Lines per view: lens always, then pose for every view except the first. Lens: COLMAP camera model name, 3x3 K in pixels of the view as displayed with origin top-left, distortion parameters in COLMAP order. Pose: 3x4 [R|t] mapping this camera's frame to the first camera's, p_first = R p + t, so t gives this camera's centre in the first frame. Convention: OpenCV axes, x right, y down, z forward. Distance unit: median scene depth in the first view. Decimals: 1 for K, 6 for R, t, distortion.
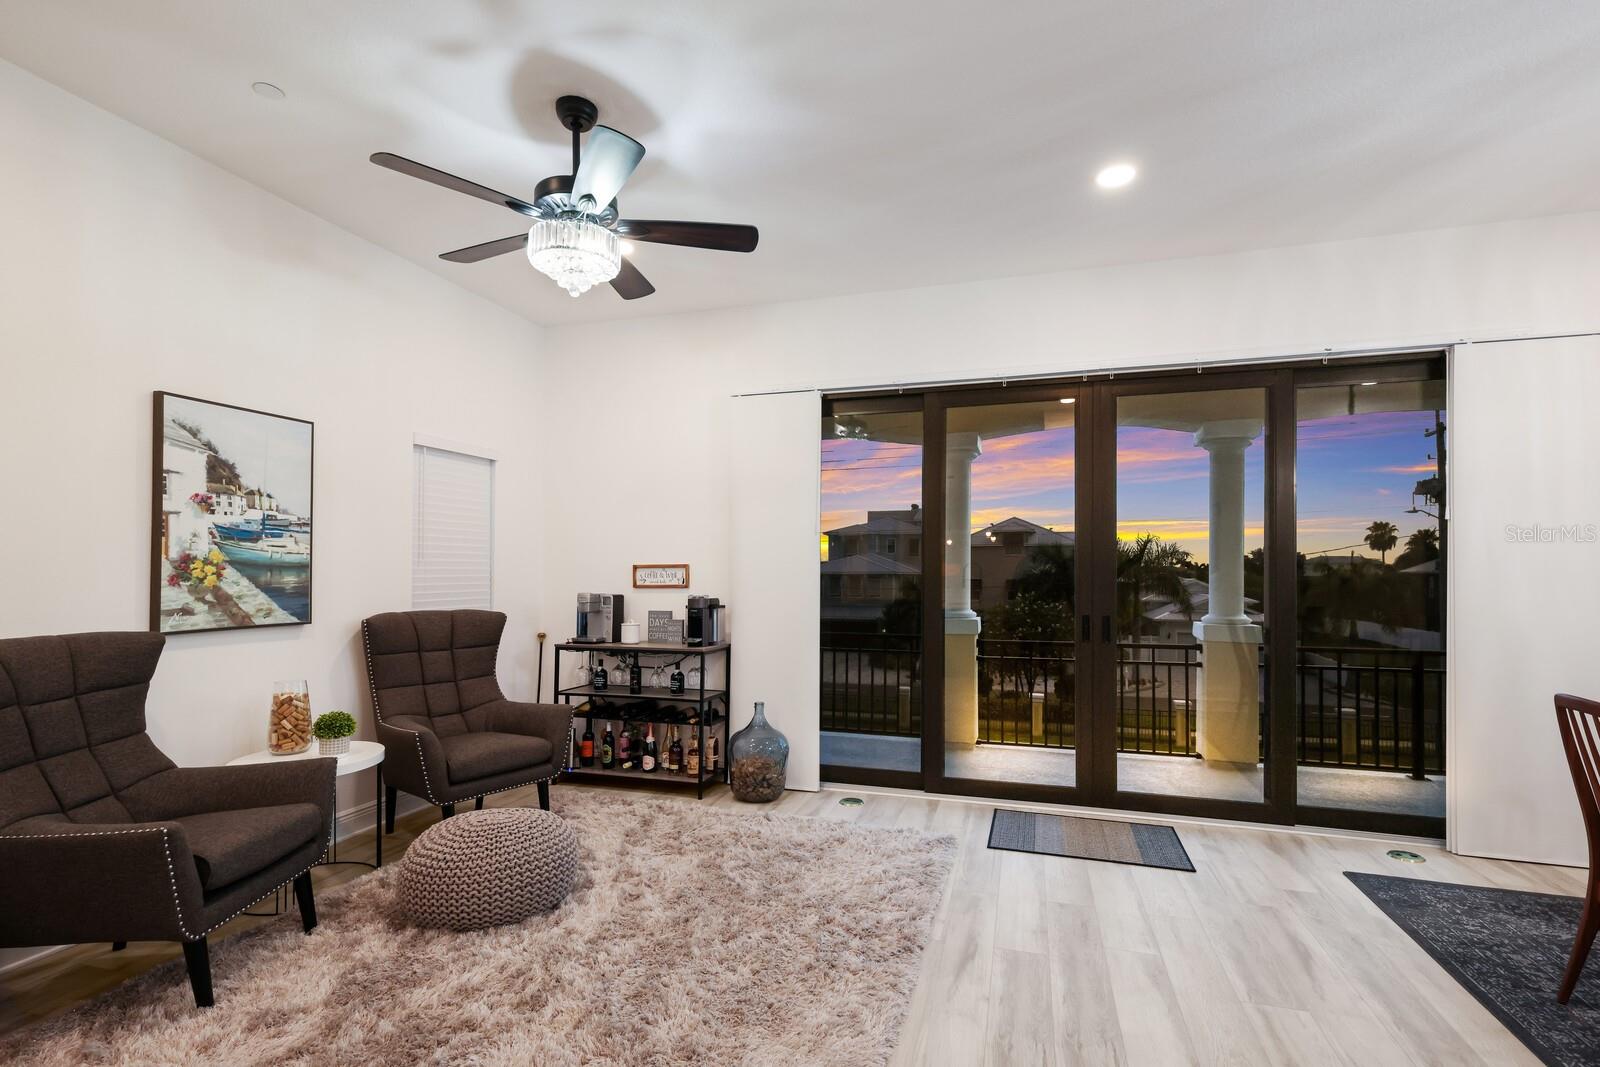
lens RADIAL K [[737.8, 0, 797.9], [0, 737.8, 562.5], [0, 0, 1]] dist [0.000038, 0.000294]
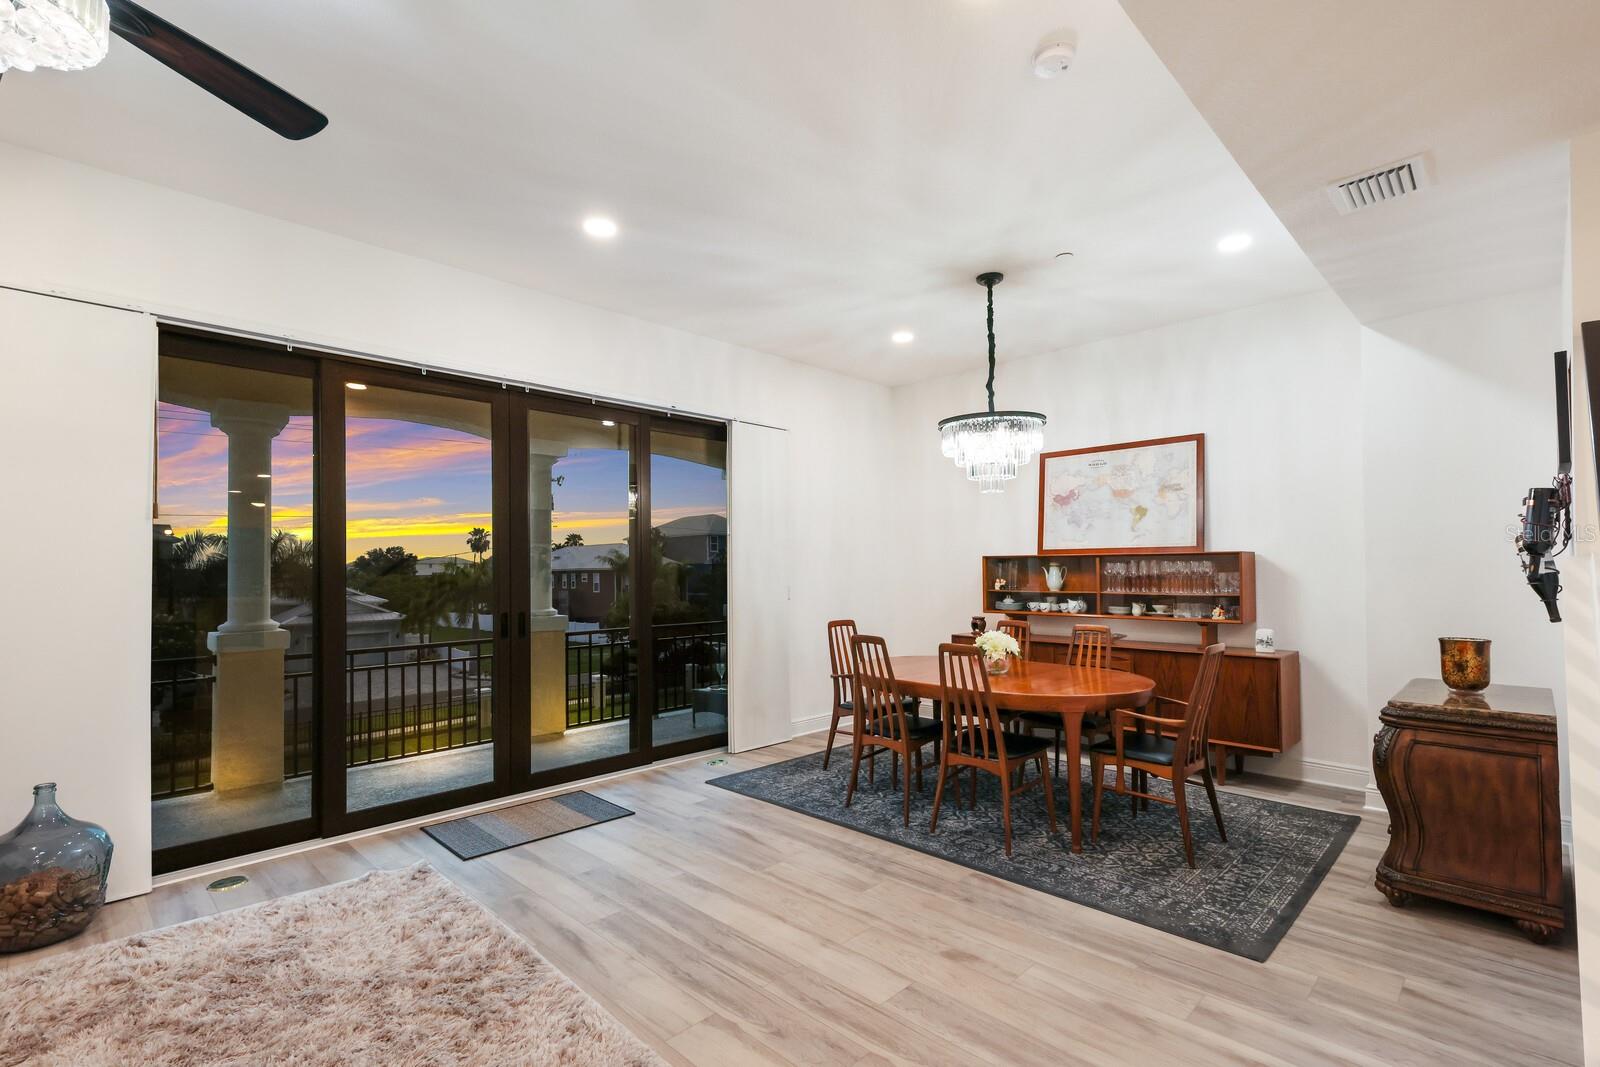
lens RADIAL K [[735.1, 0, 796.3], [0, 735.1, 552.4], [0, 0, 1]] dist [0.001700, 0.000367]
pose [[0.460630, 0.014093, 0.887480, -0.376657], [-0.001682, 0.999886, -0.015005, 0.001494], [-0.887591, 0.005419, 0.460601, 0.169453]]
